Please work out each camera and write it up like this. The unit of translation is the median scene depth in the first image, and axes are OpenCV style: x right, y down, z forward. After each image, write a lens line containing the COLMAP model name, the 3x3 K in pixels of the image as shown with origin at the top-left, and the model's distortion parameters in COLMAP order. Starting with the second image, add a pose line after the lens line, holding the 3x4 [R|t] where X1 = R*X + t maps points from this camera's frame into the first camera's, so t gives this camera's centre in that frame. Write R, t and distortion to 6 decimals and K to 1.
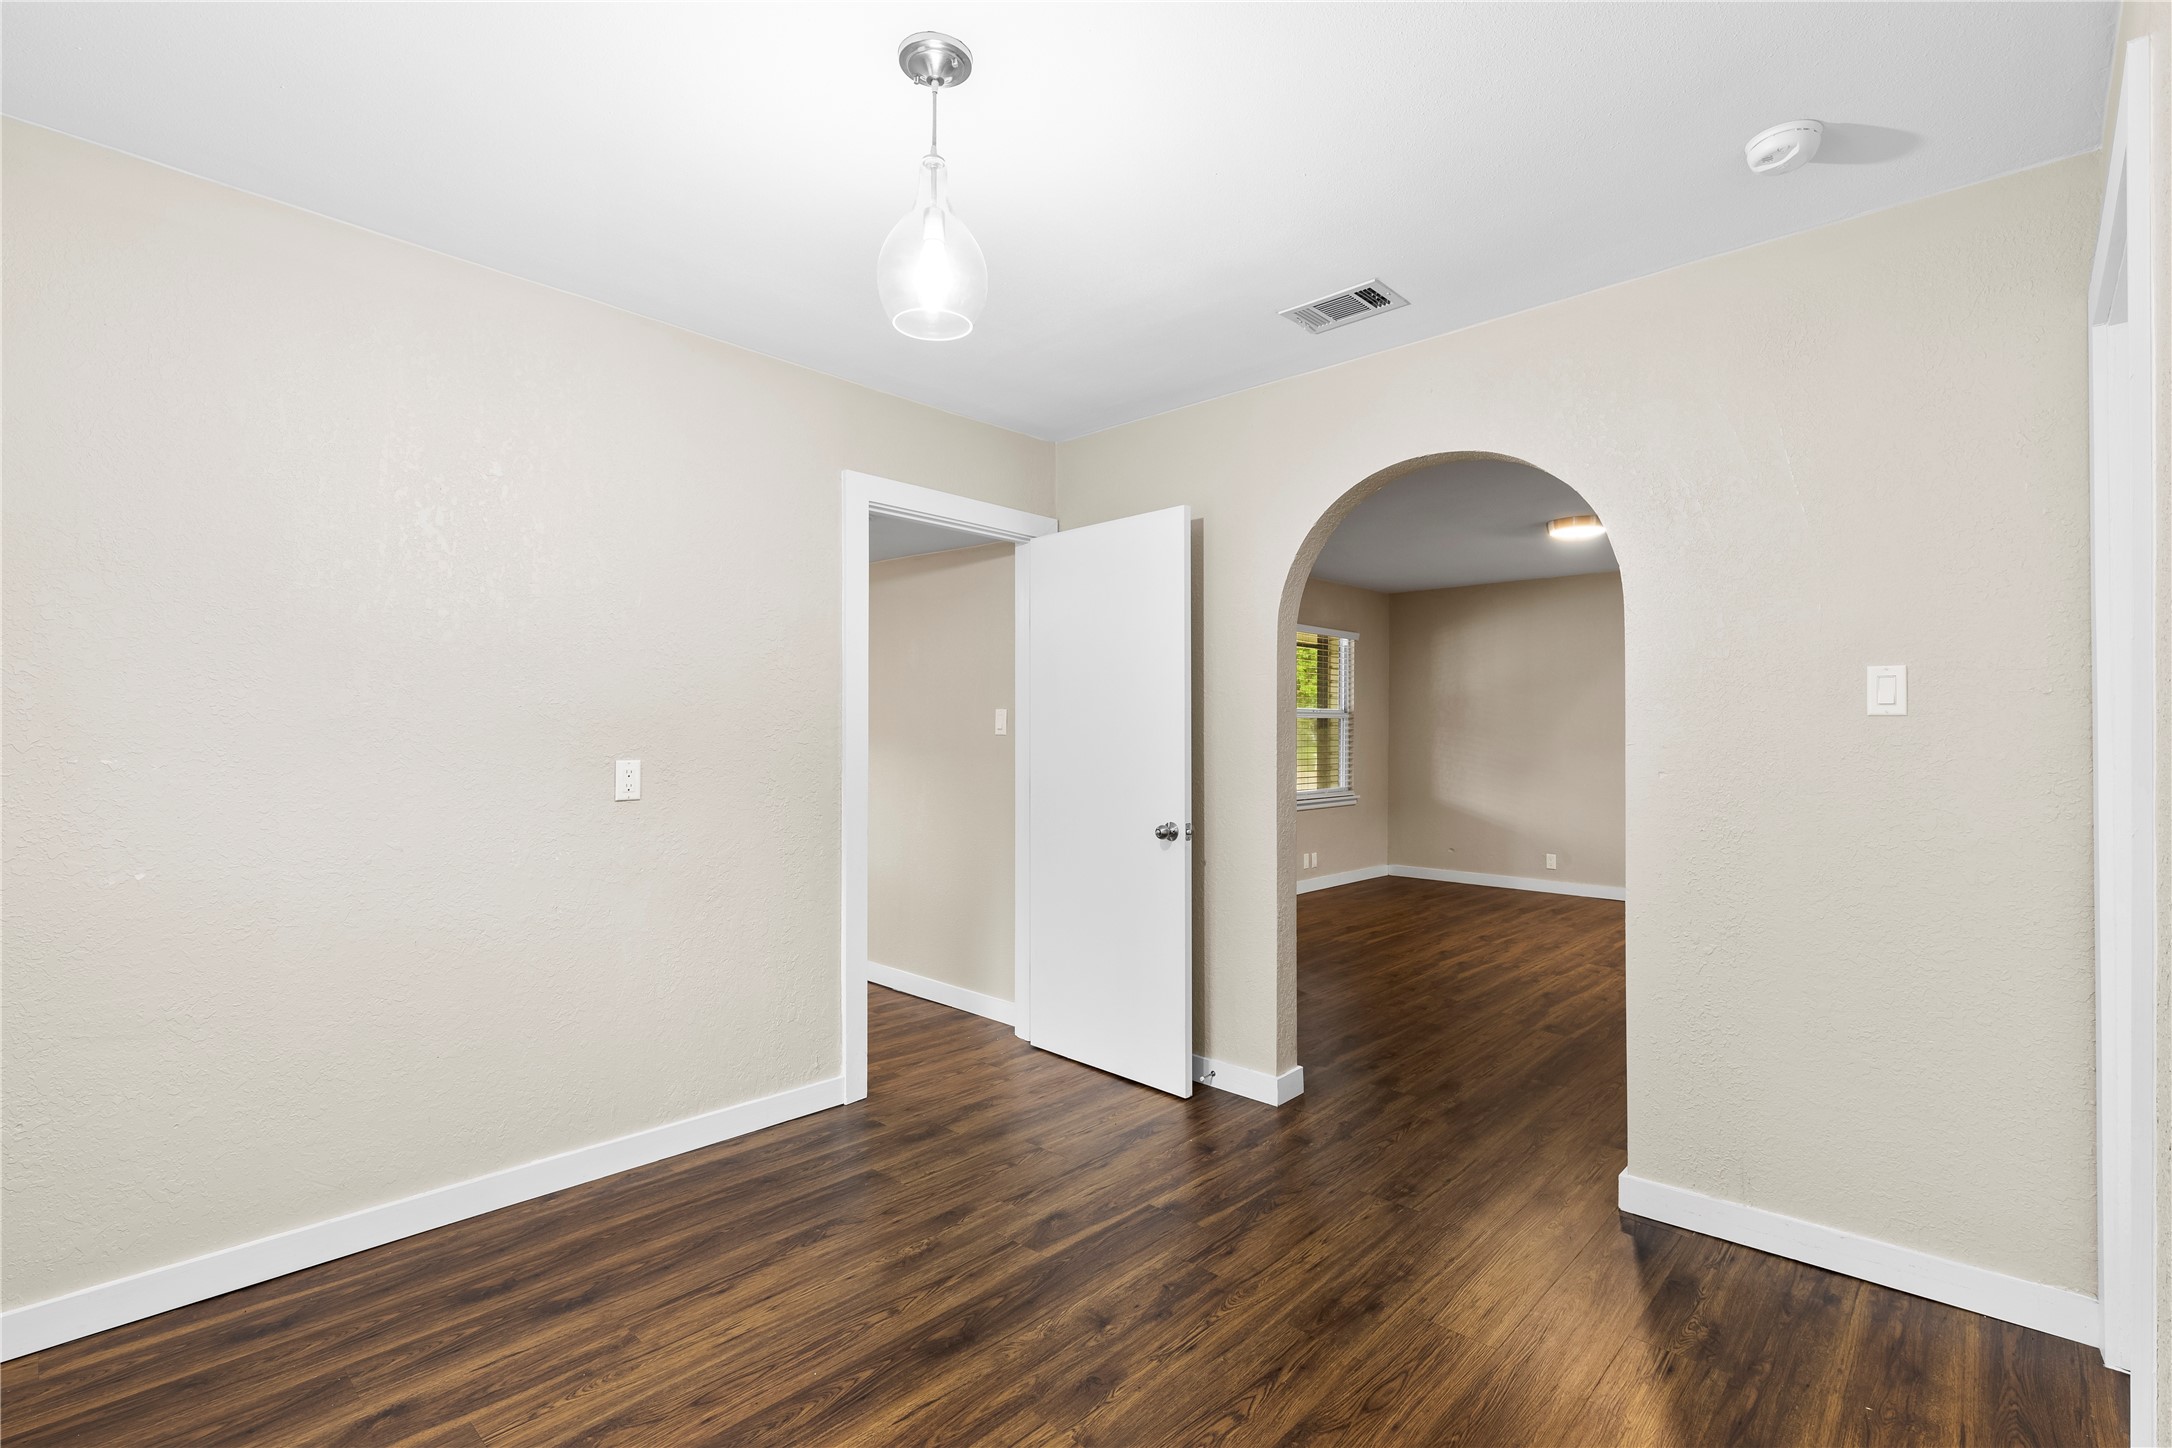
lens RADIAL K [[990.2, 0, 1082.0], [0, 990.2, 711.1], [0, 0, 1]] dist [0.004801, -0.000711]
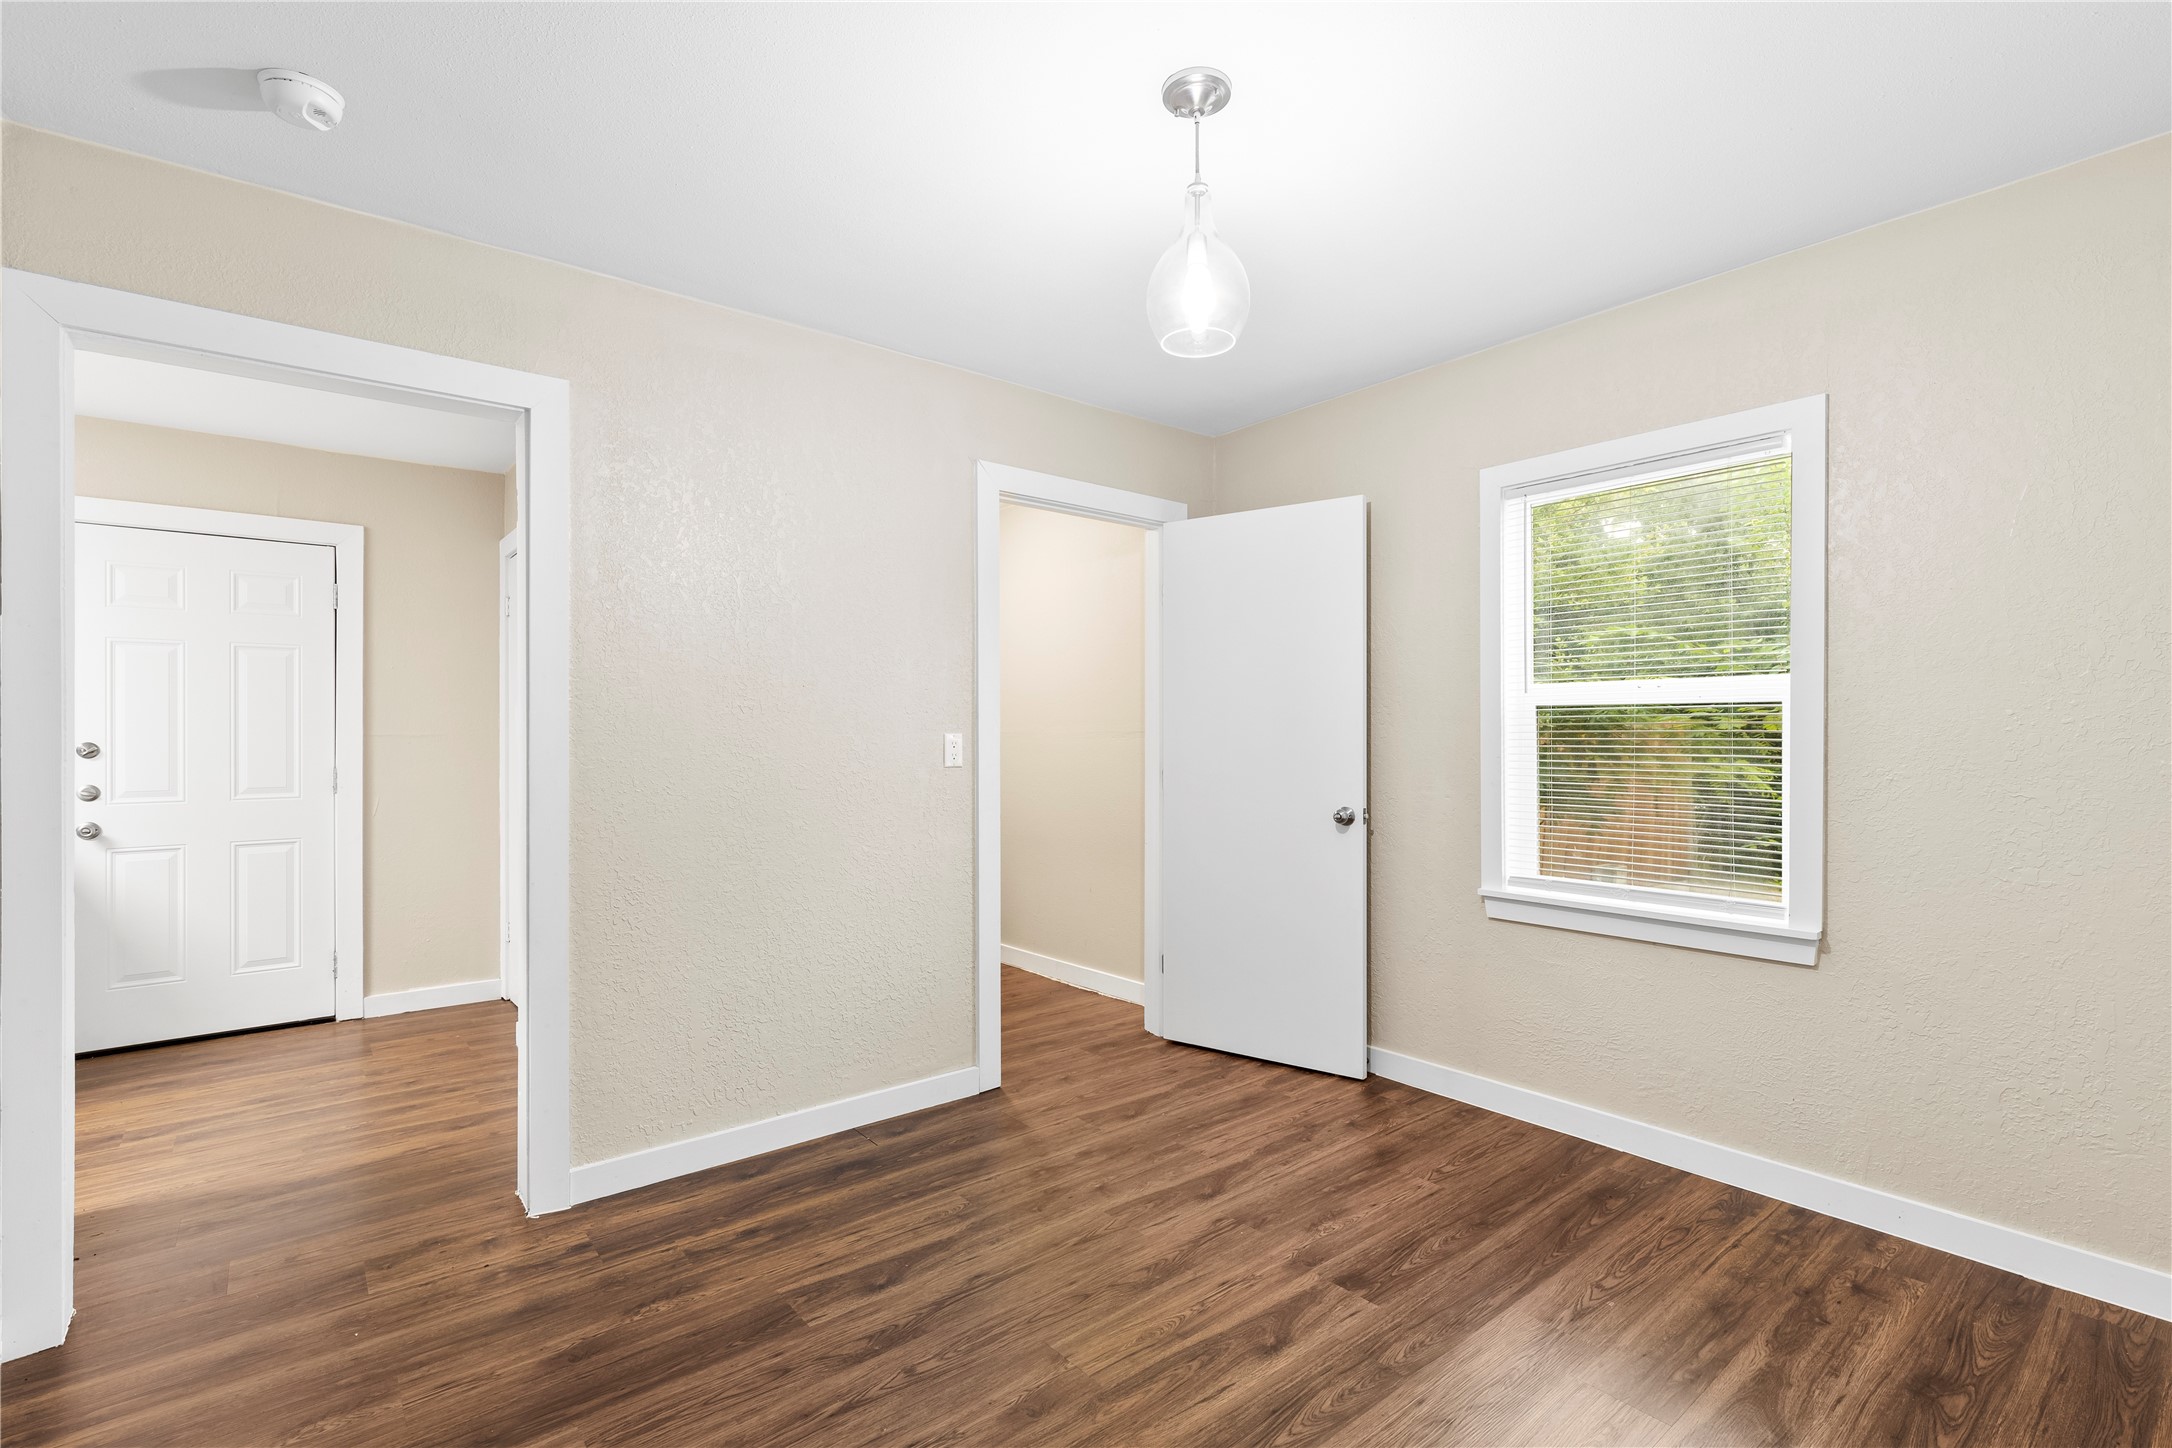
lens RADIAL K [[990.2, 0, 1089.7], [0, 990.2, 733.0], [0, 0, 1]] dist [0.004801, -0.000711]
pose [[-0.992103, 0.001405, 0.125421, -0.131563], [-0.001720, 0.999691, -0.024802, 0.043014], [-0.125417, -0.024822, -0.991794, 1.604422]]
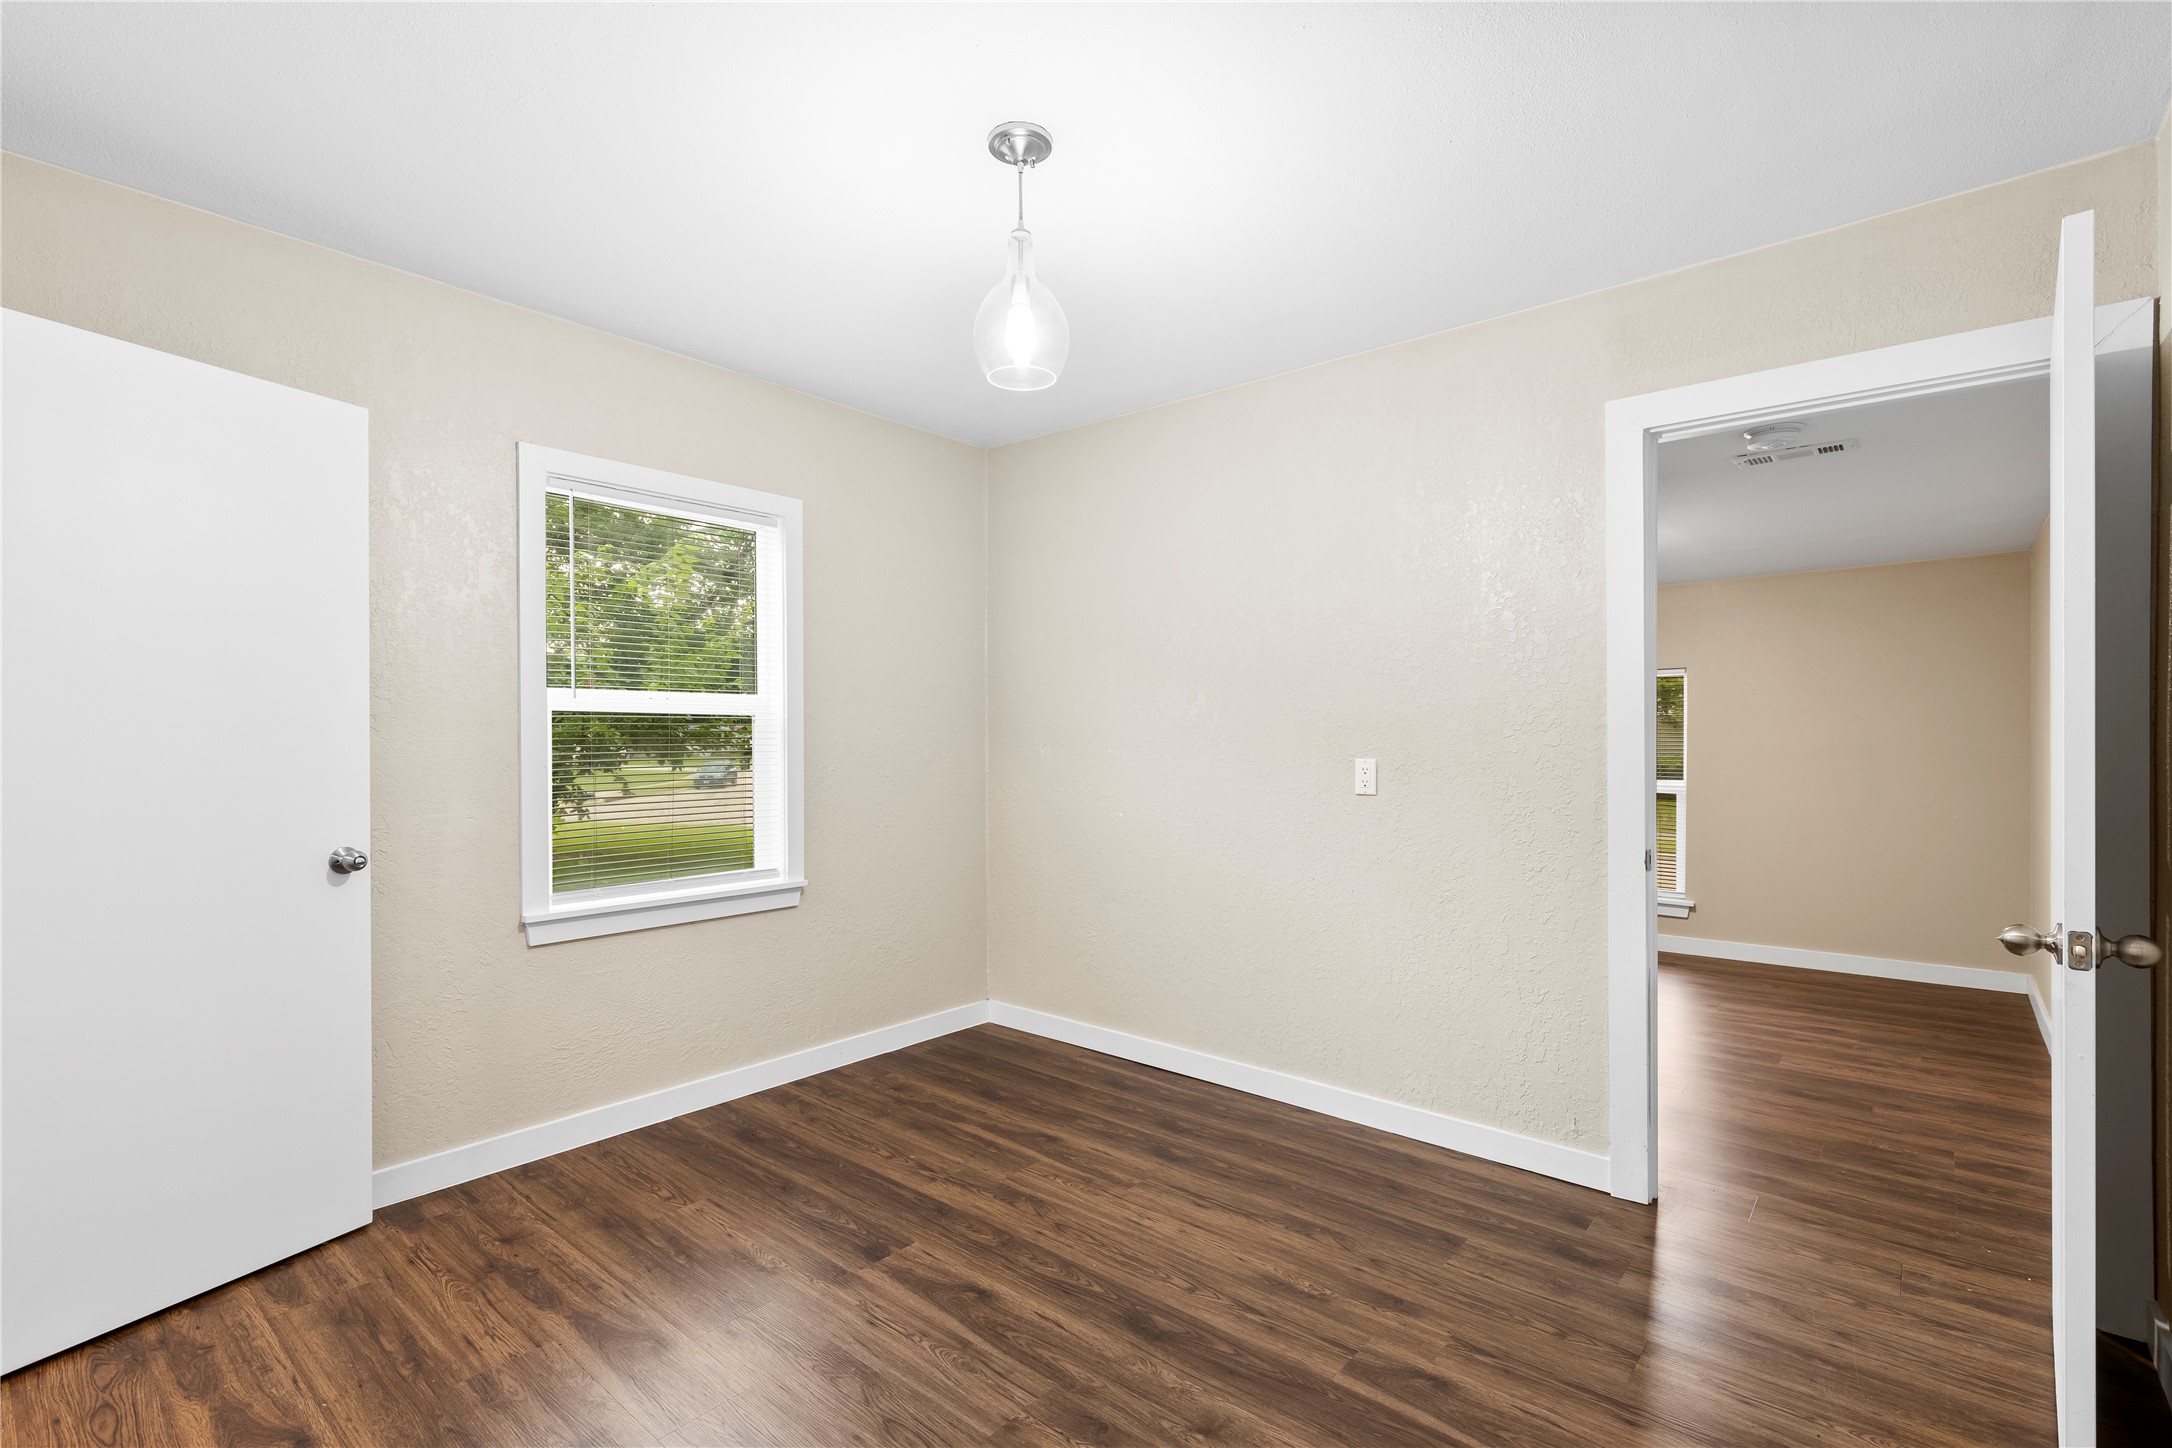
lens RADIAL K [[990.2, 0, 1102.2], [0, 990.2, 740.6], [0, 0, 1]] dist [0.004801, -0.000711]
pose [[0.060052, 0.005737, -0.998179, 0.776930], [0.026024, 0.999635, 0.007311, 0.016971], [0.997856, -0.026416, 0.059880, 0.793350]]
